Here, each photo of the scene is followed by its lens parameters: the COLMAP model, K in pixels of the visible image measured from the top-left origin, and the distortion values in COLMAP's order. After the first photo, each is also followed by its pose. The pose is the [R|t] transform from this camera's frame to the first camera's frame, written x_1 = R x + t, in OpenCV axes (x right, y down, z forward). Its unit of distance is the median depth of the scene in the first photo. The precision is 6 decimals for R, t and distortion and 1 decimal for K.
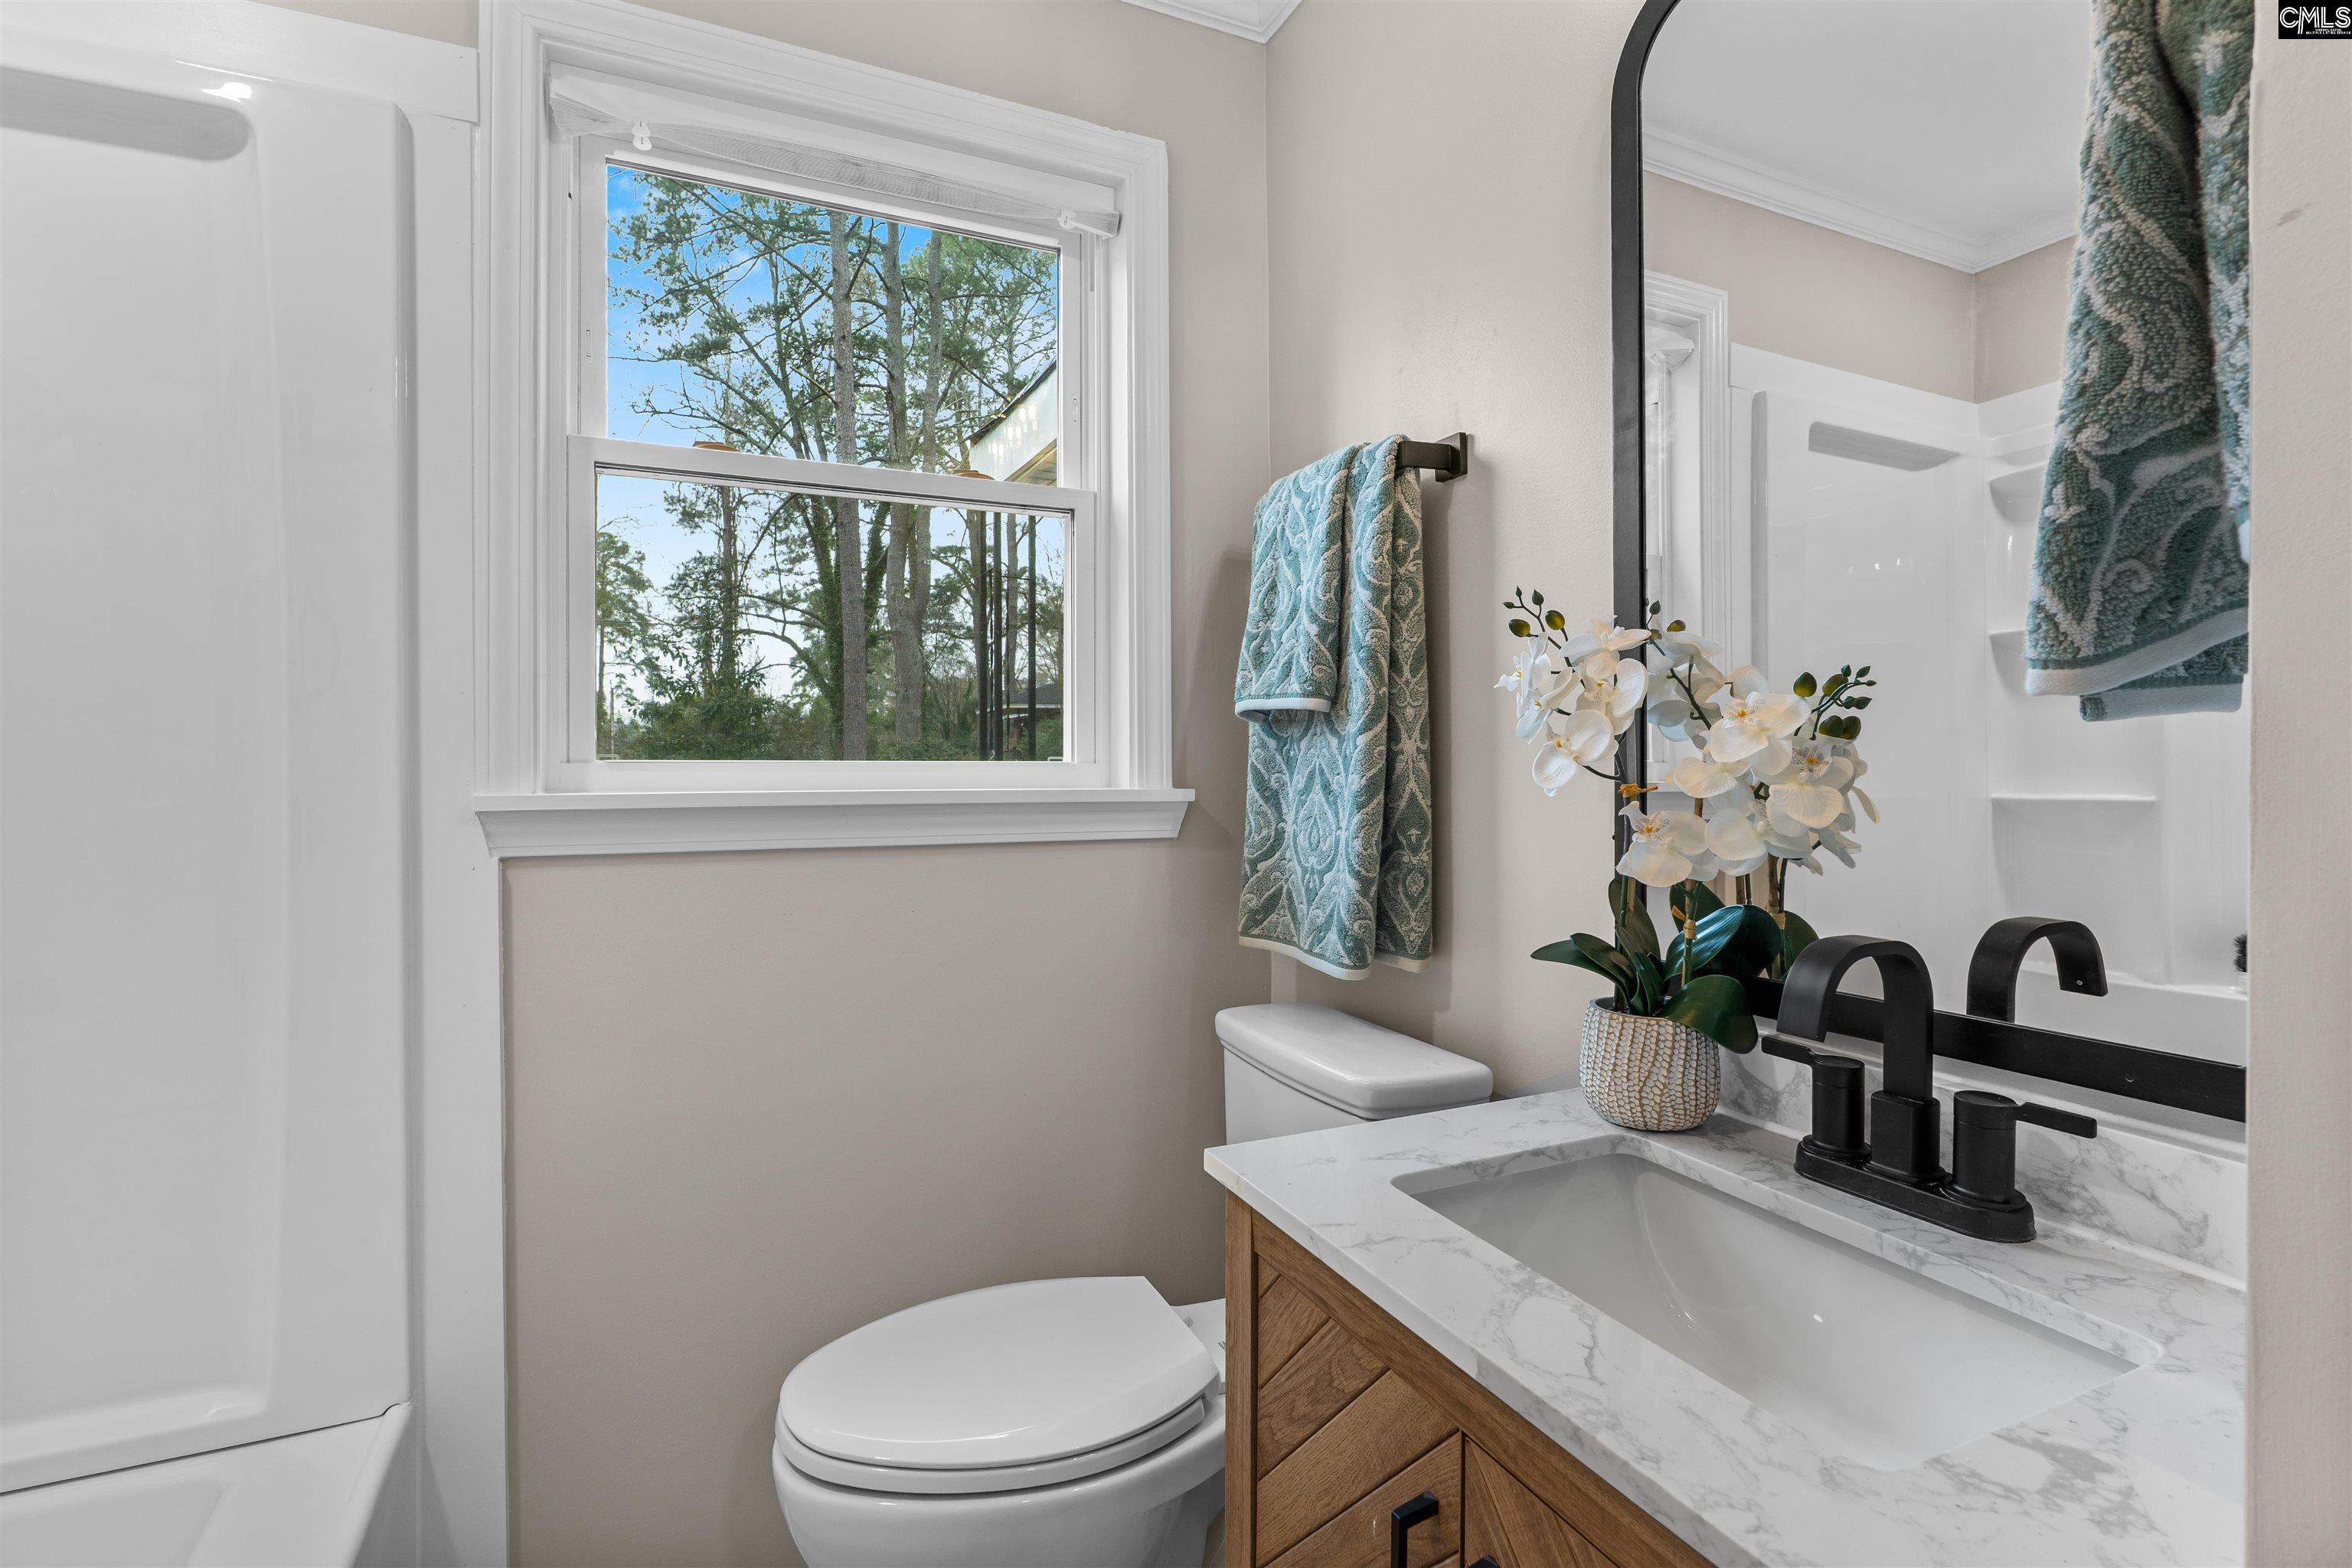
lens RADIAL K [[1084.8, 0, 1176.7], [0, 1084.8, 780.5], [0, 0, 1]] dist [-0.011798, 0.000688]
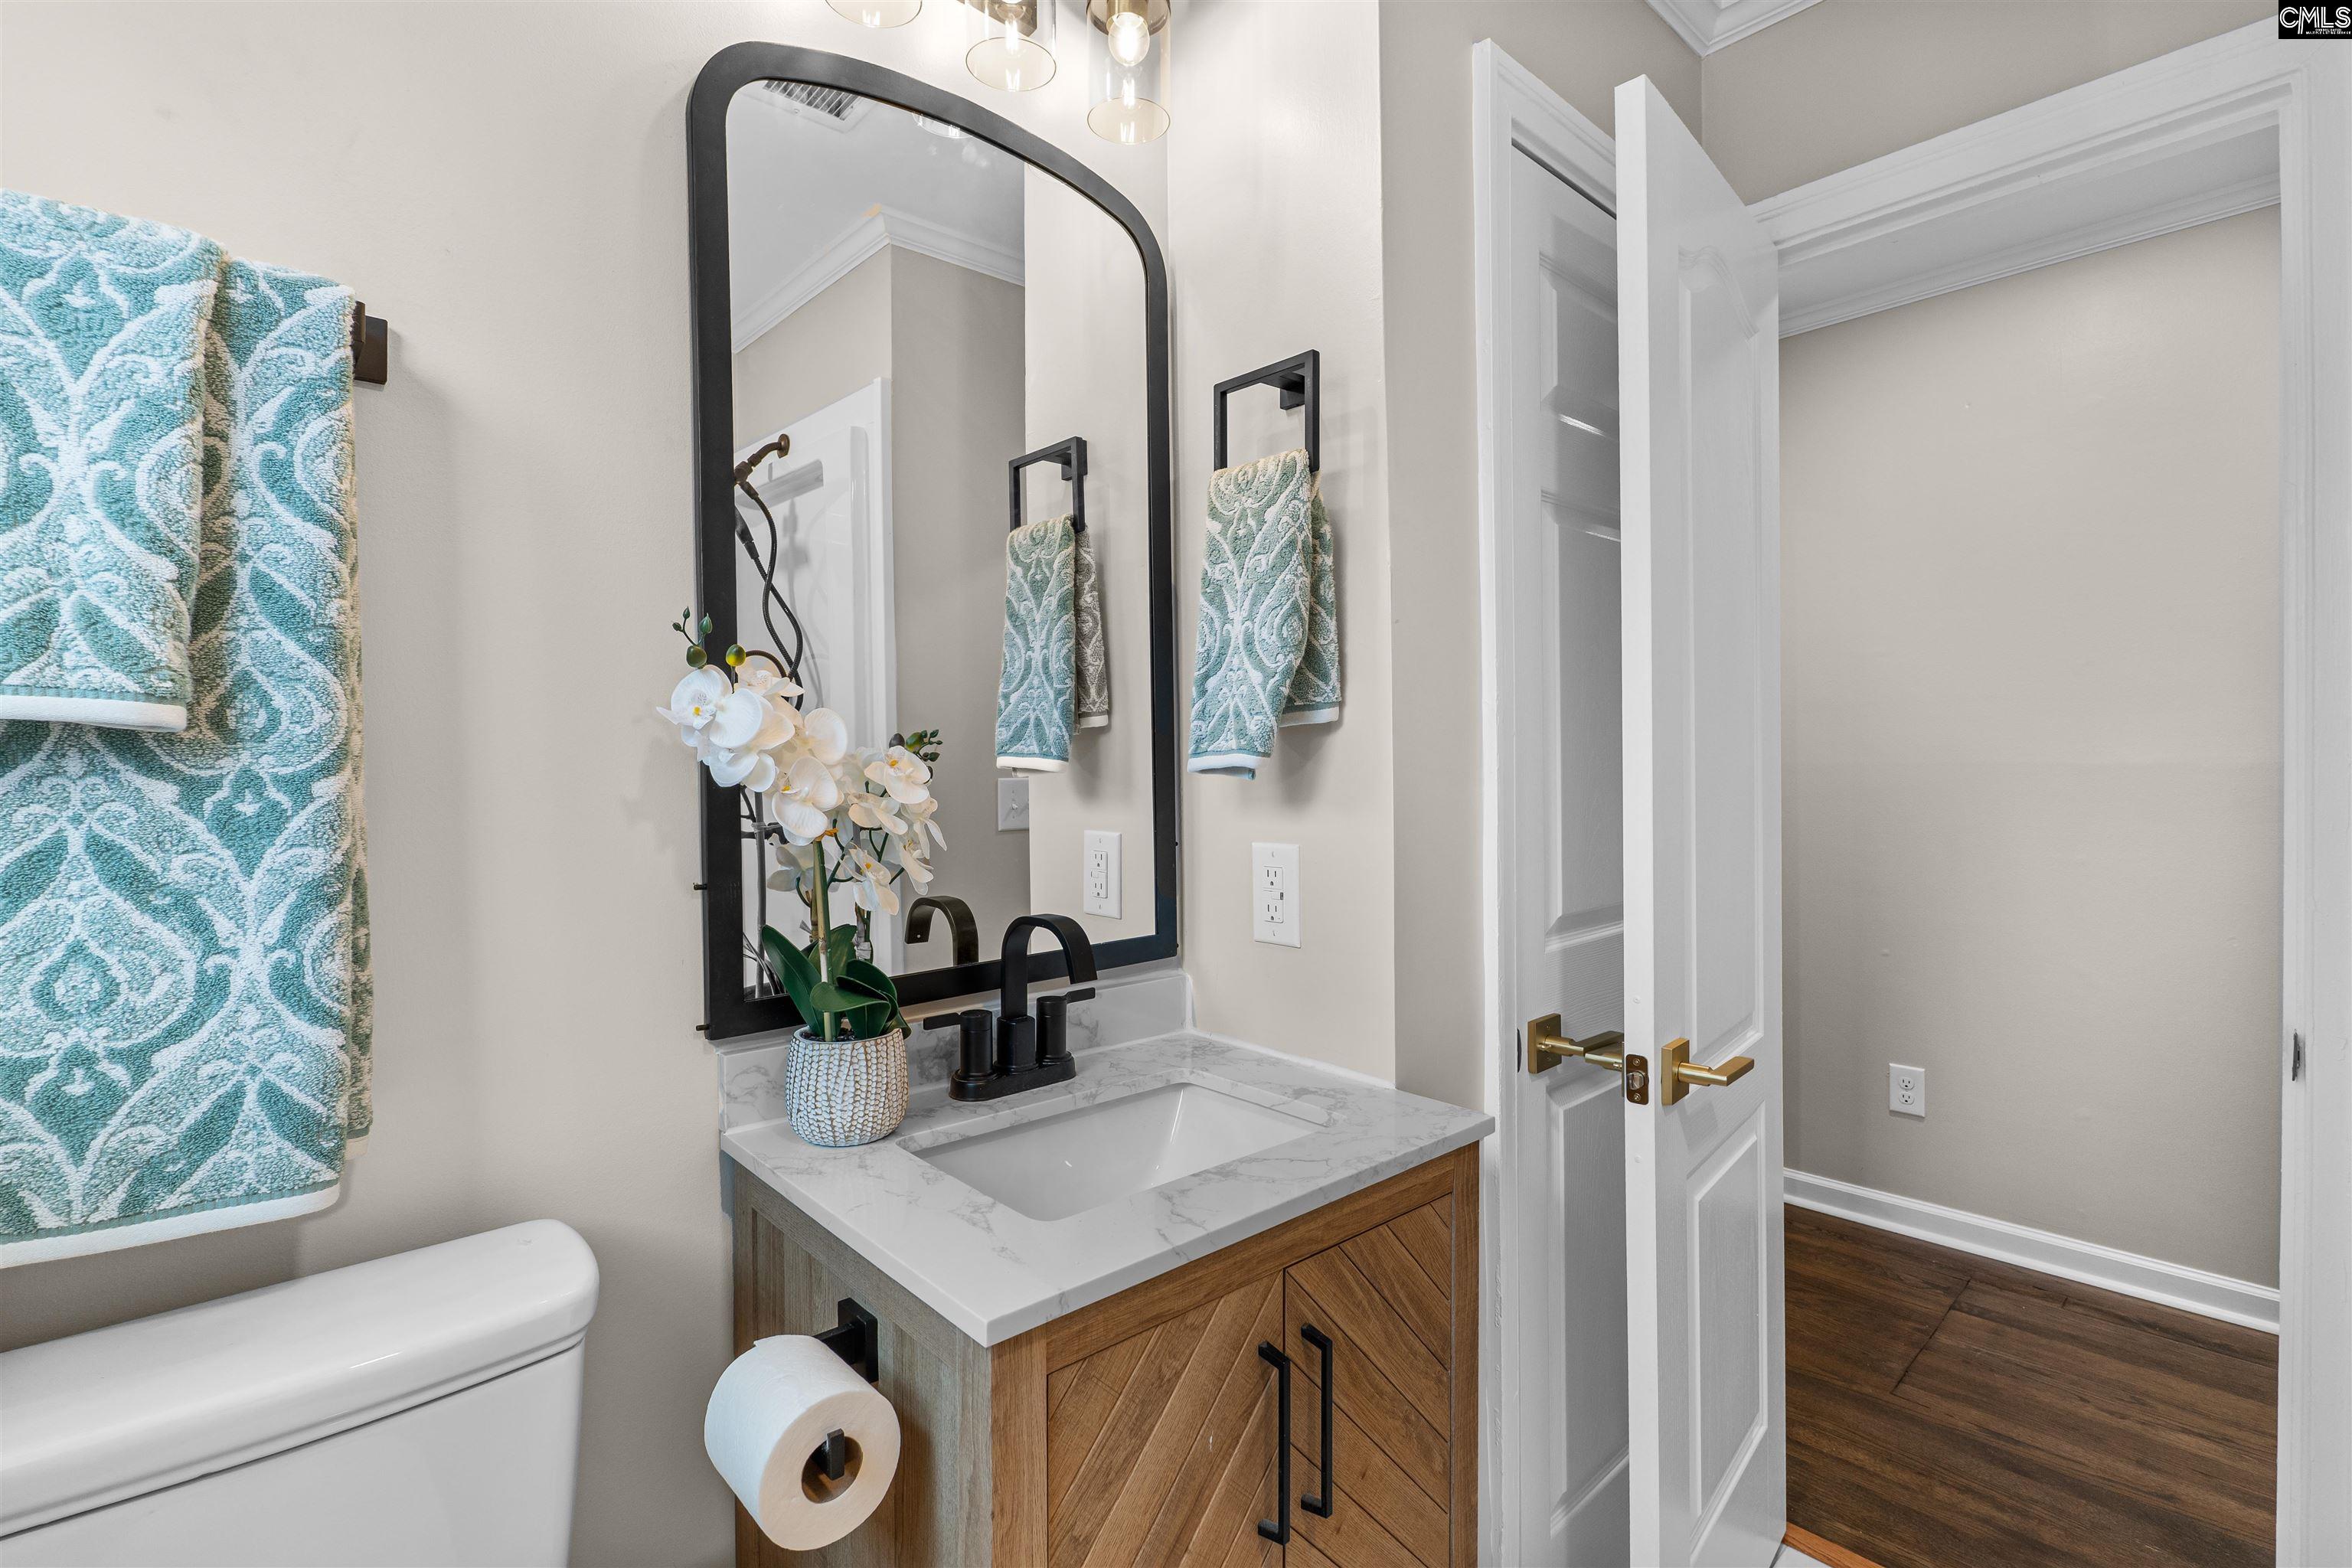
lens RADIAL K [[1084.8, 0, 1178.0], [0, 1084.8, 764.8], [0, 0, 1]] dist [-0.011798, 0.000688]
pose [[-0.301603, -0.006770, 0.953410, -0.773347], [0.016368, 0.999791, 0.012278, -0.072941], [-0.953293, 0.019308, -0.301429, 1.109113]]
